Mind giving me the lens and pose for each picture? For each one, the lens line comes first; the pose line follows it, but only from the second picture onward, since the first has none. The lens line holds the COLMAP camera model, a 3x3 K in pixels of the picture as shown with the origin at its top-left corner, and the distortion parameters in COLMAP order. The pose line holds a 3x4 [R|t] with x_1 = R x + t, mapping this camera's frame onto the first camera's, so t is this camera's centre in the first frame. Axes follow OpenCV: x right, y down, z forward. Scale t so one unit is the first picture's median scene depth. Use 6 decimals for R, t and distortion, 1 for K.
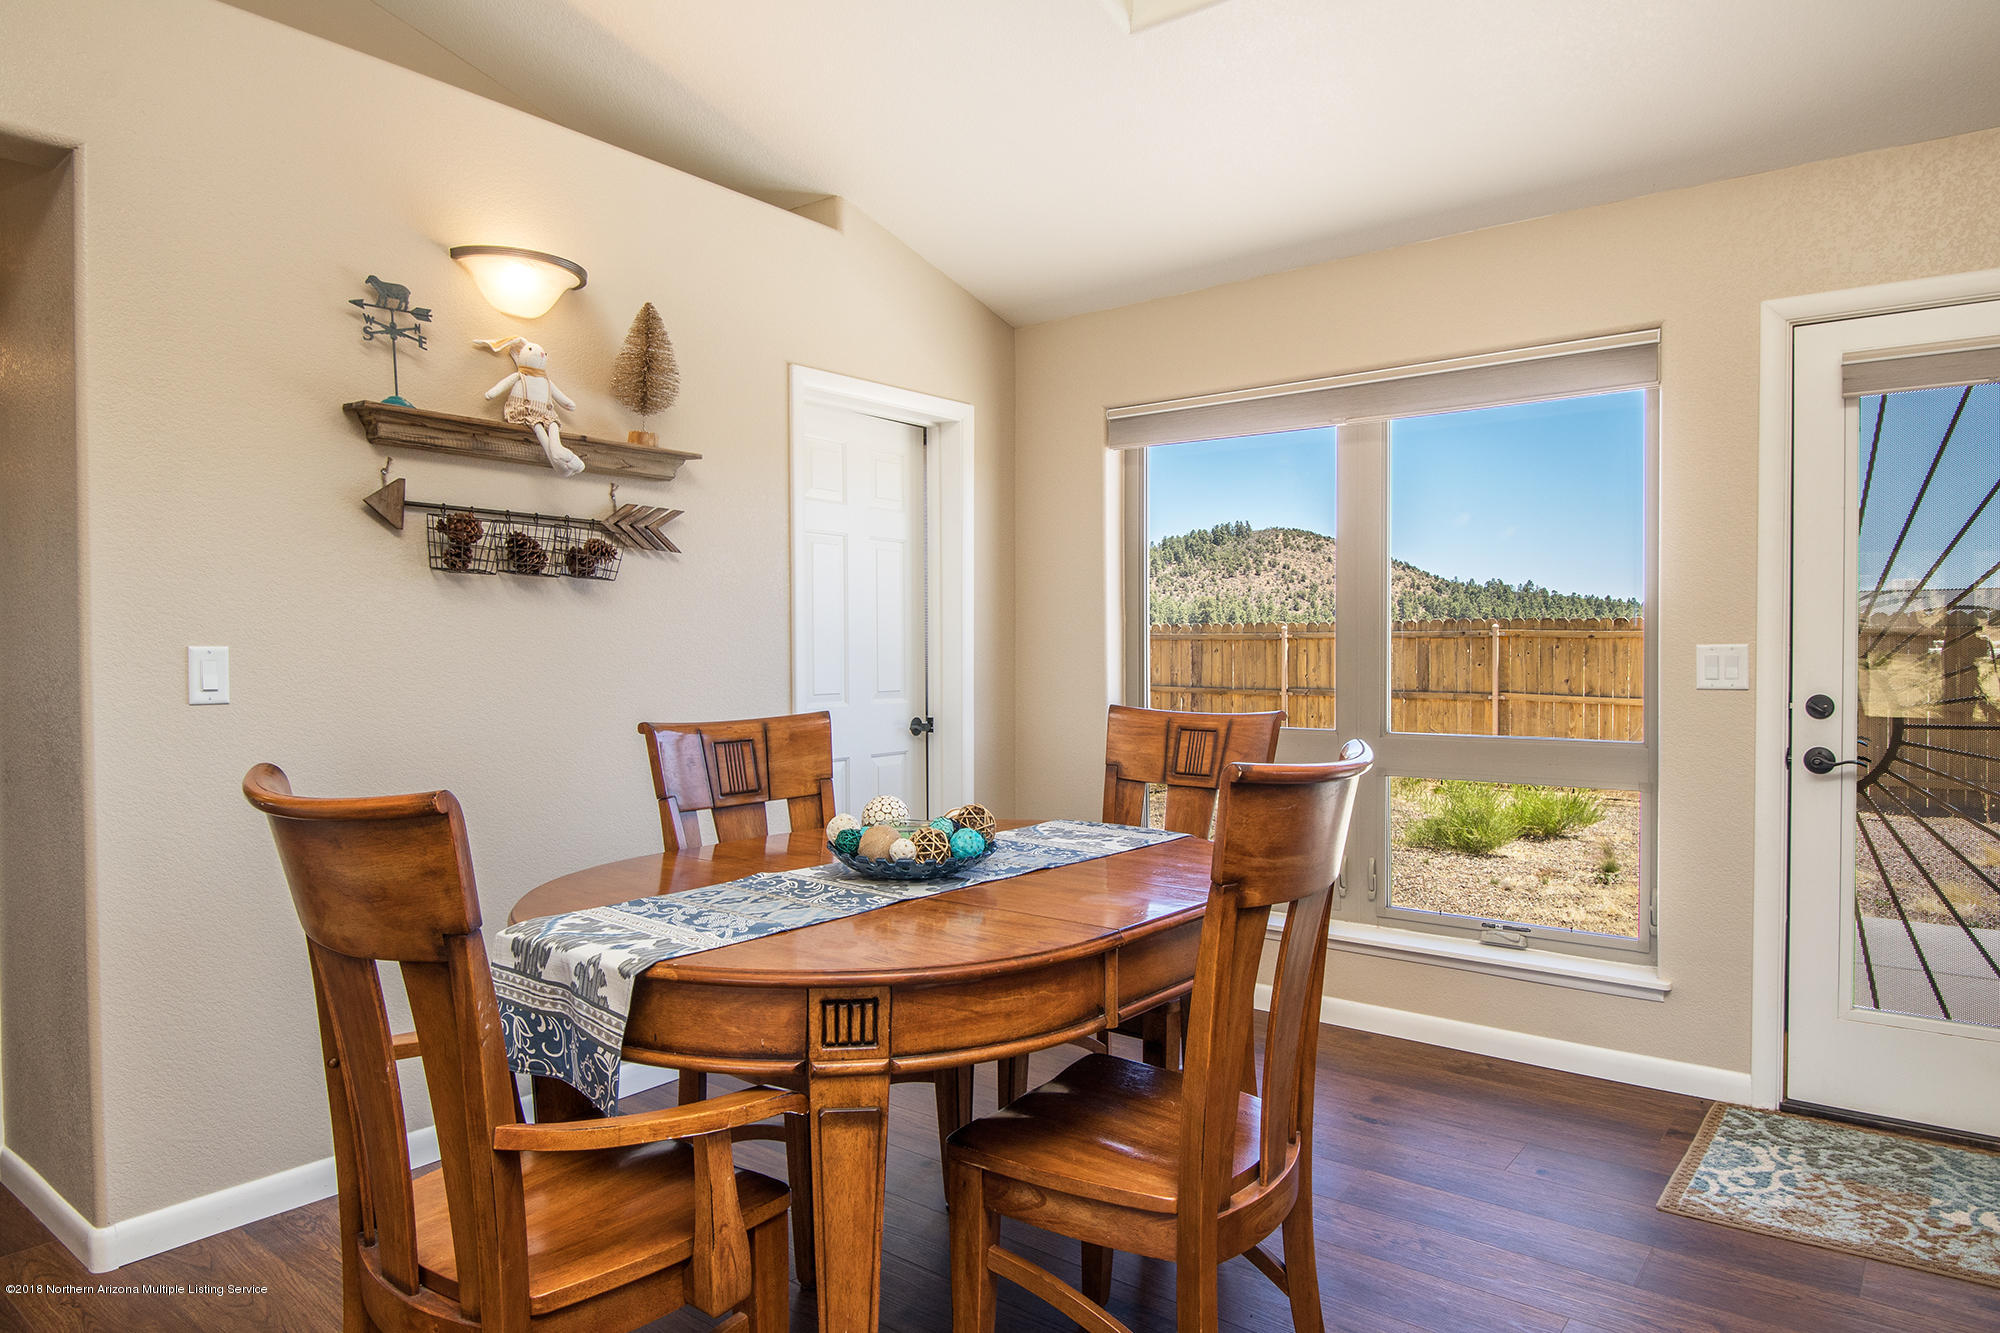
lens RADIAL K [[1216.7, 0, 1000.0], [0, 1216.7, 666.5], [0, 0, 1]] dist [0.025630, -0.033232]
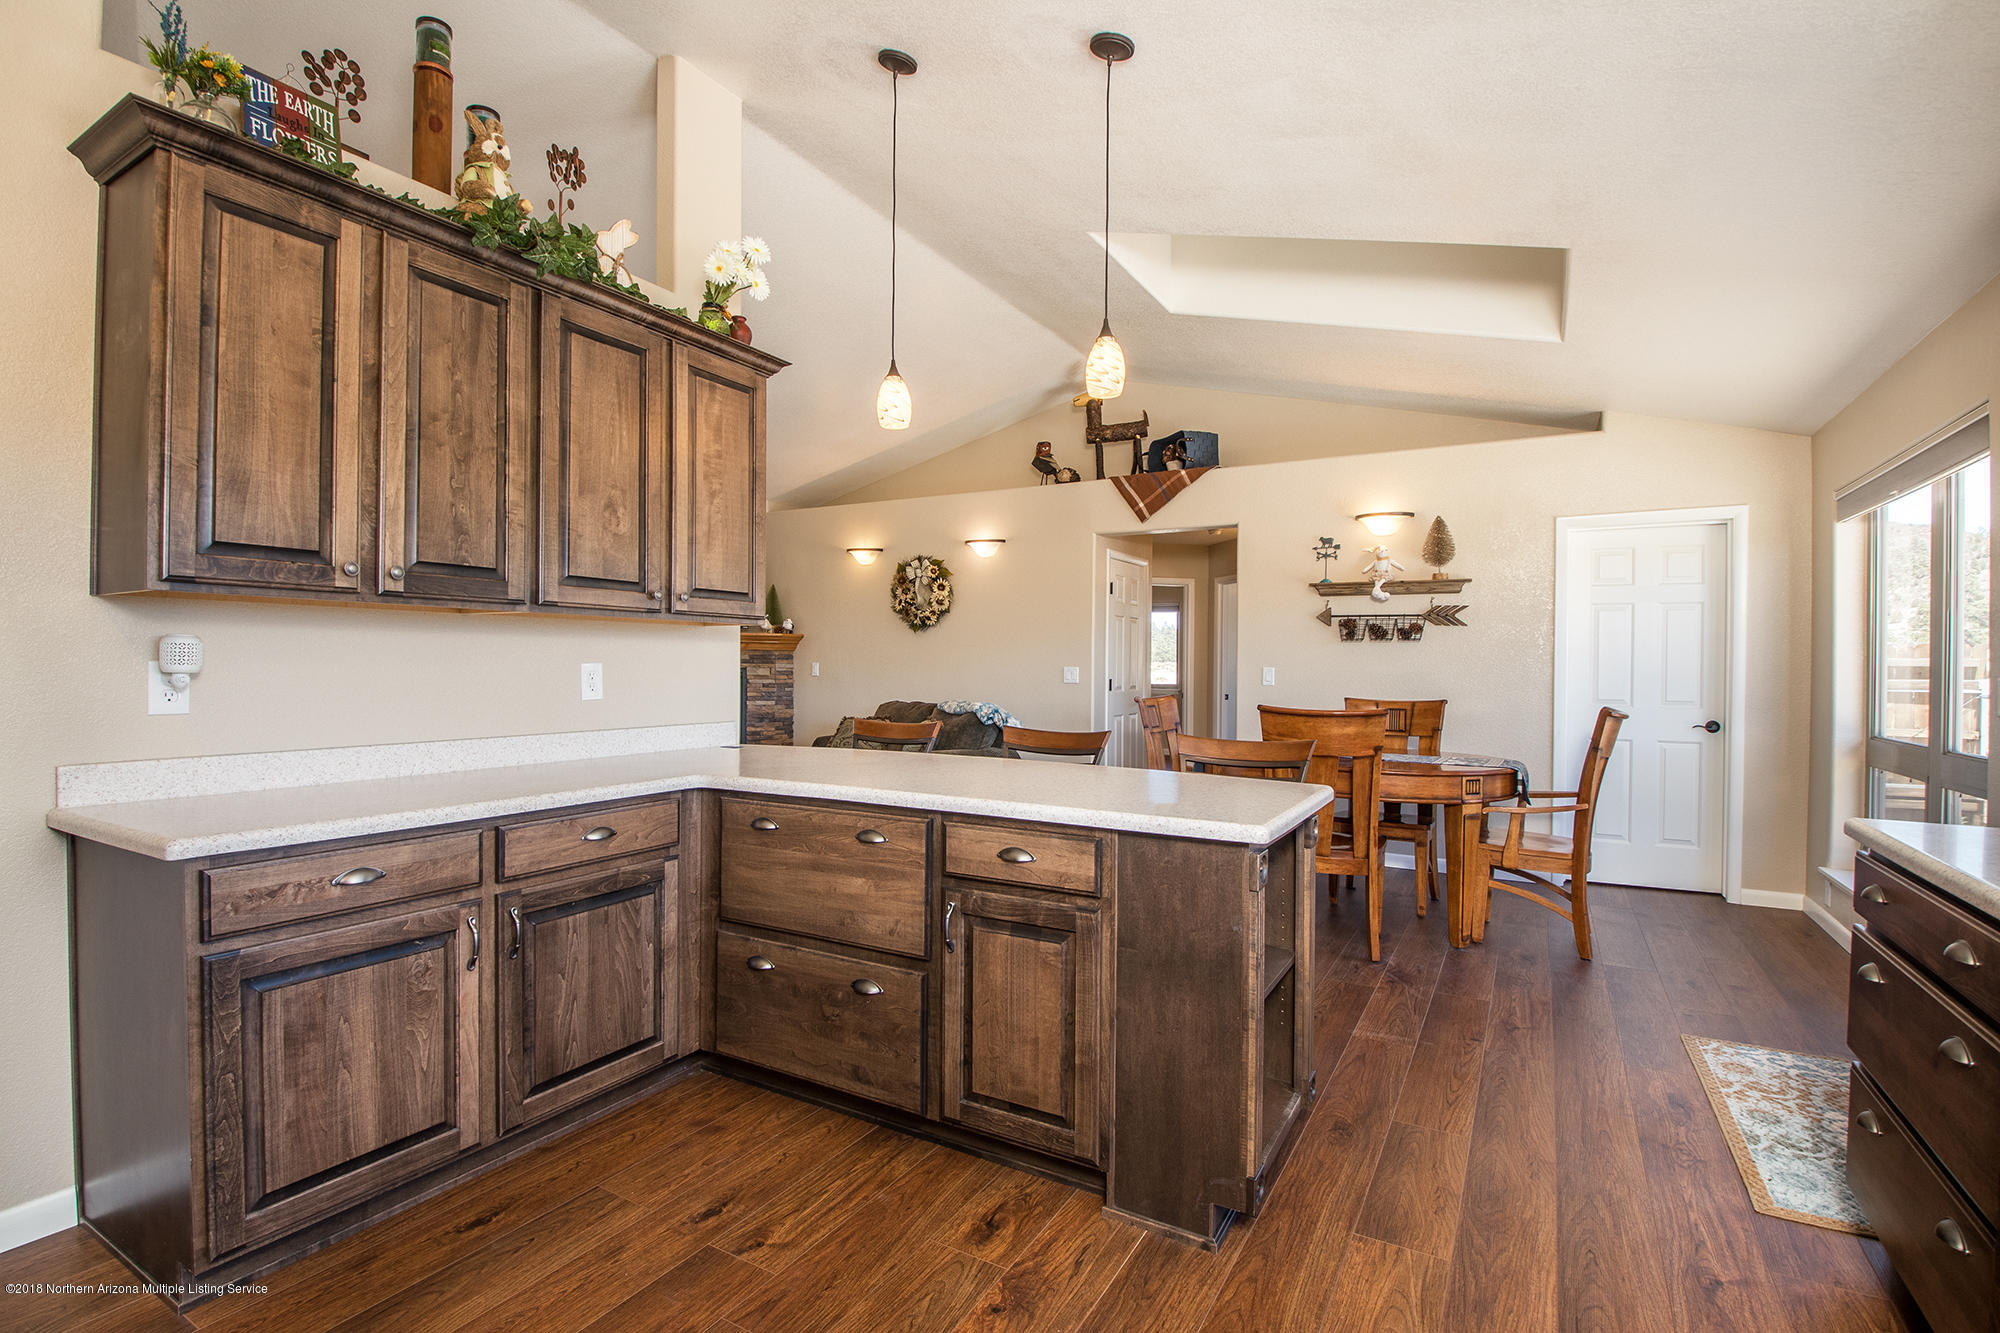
lens RADIAL K [[931.3, 0, 1000.0], [0, 931.3, 666.5], [0, 0, 1]] dist [0.014585, -0.031880]
pose [[0.142463, 0.006388, -0.989779, 1.314043], [-0.025612, 0.999668, 0.002765, -0.005827], [0.989469, 0.024956, 0.142580, -0.029443]]
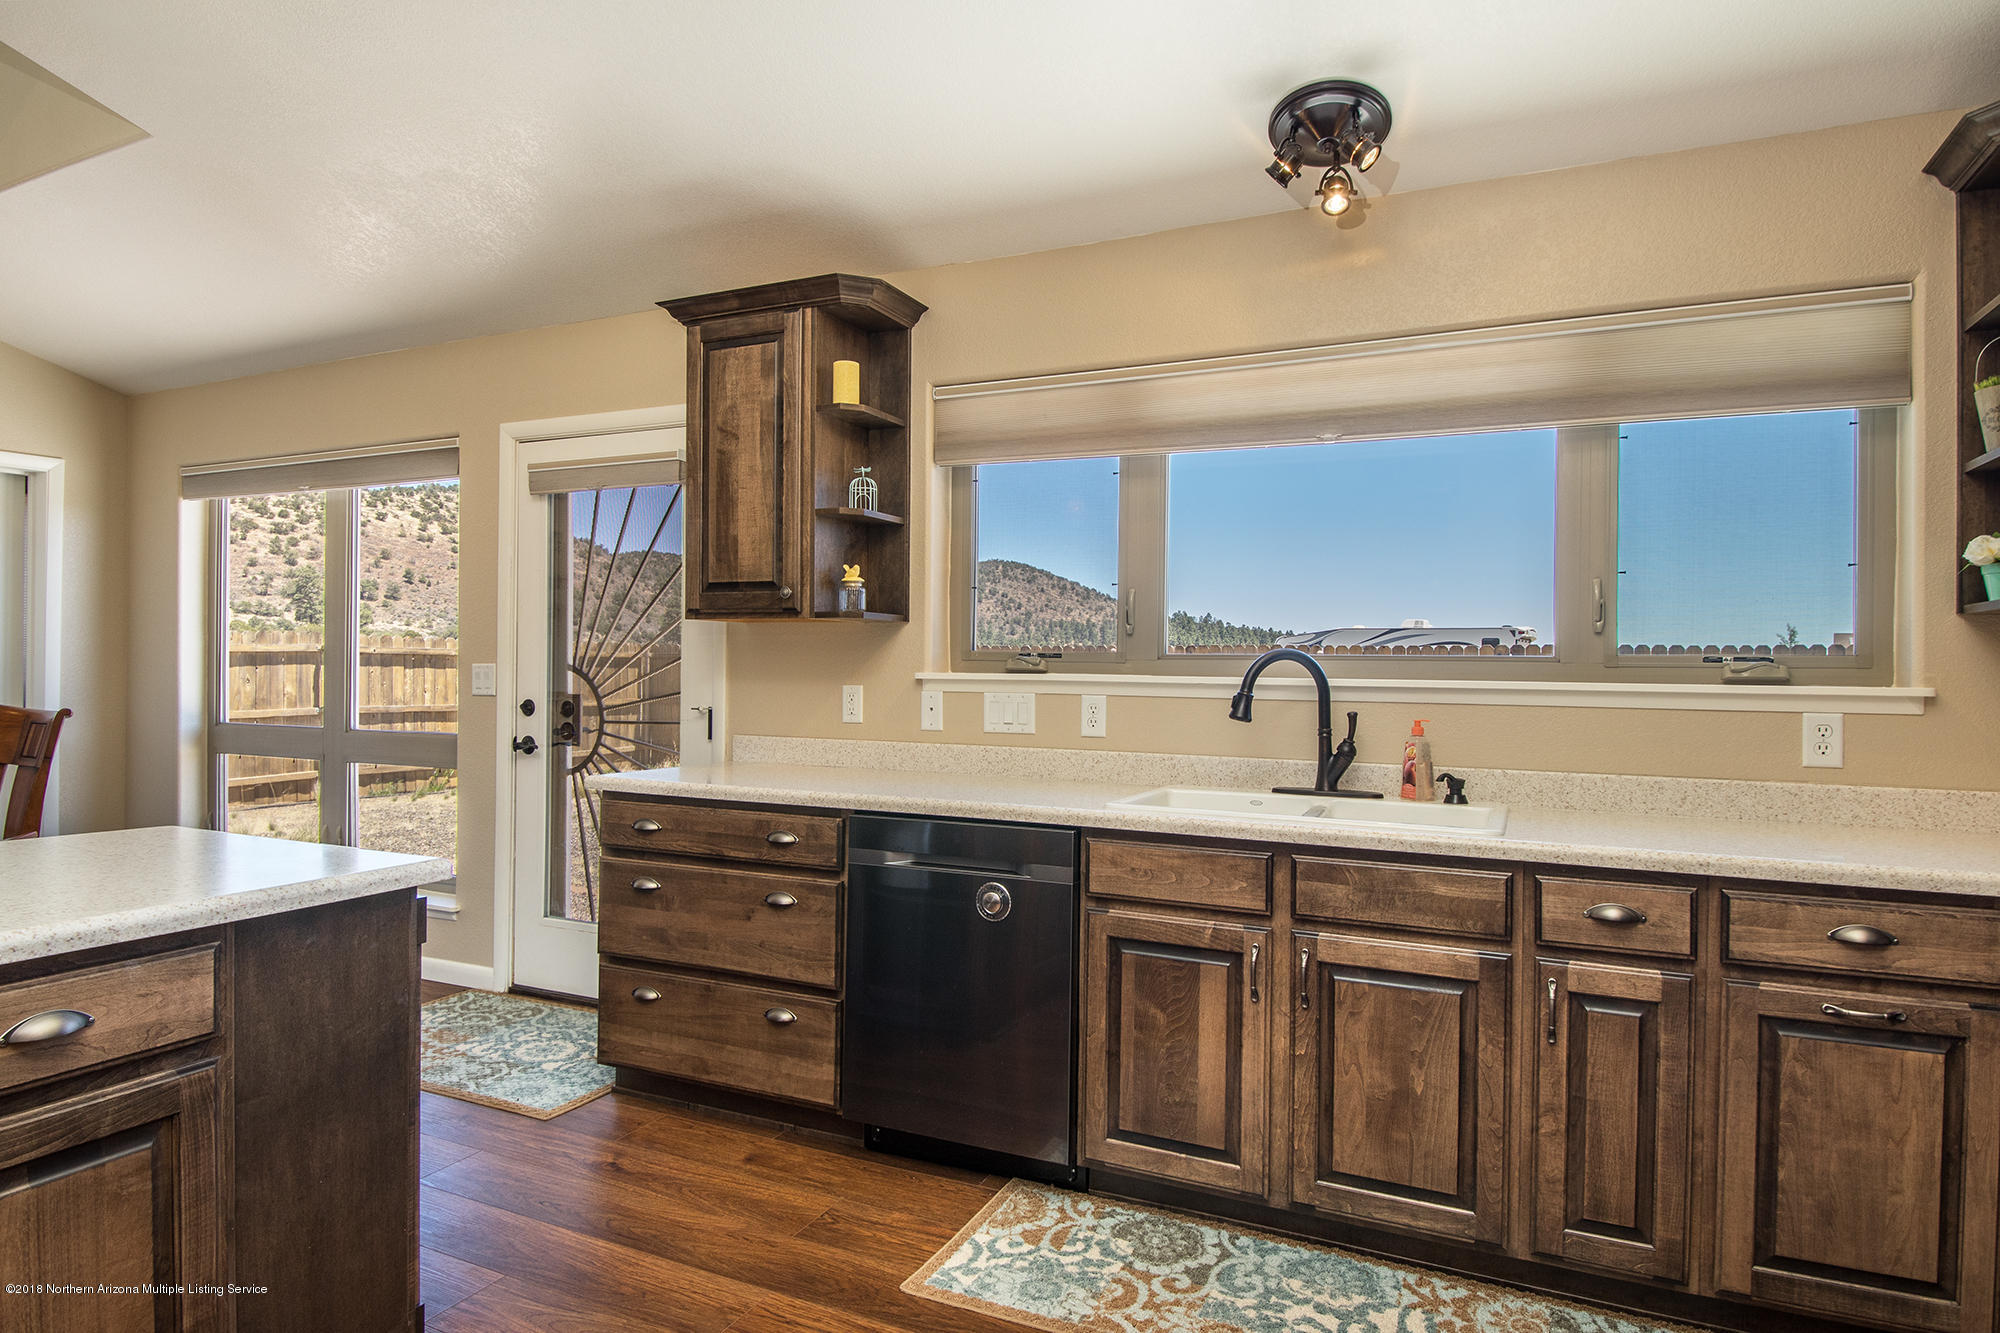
lens RADIAL K [[1127.2, 0, 1000.0], [0, 1127.2, 666.5], [0, 0, 1]] dist [-0.005580, -0.002502]
pose [[0.973732, 0.013983, 0.227266, 0.897359], [-0.010524, 0.999810, -0.016422, 0.000541], [-0.227452, 0.013598, 0.973694, -0.409954]]
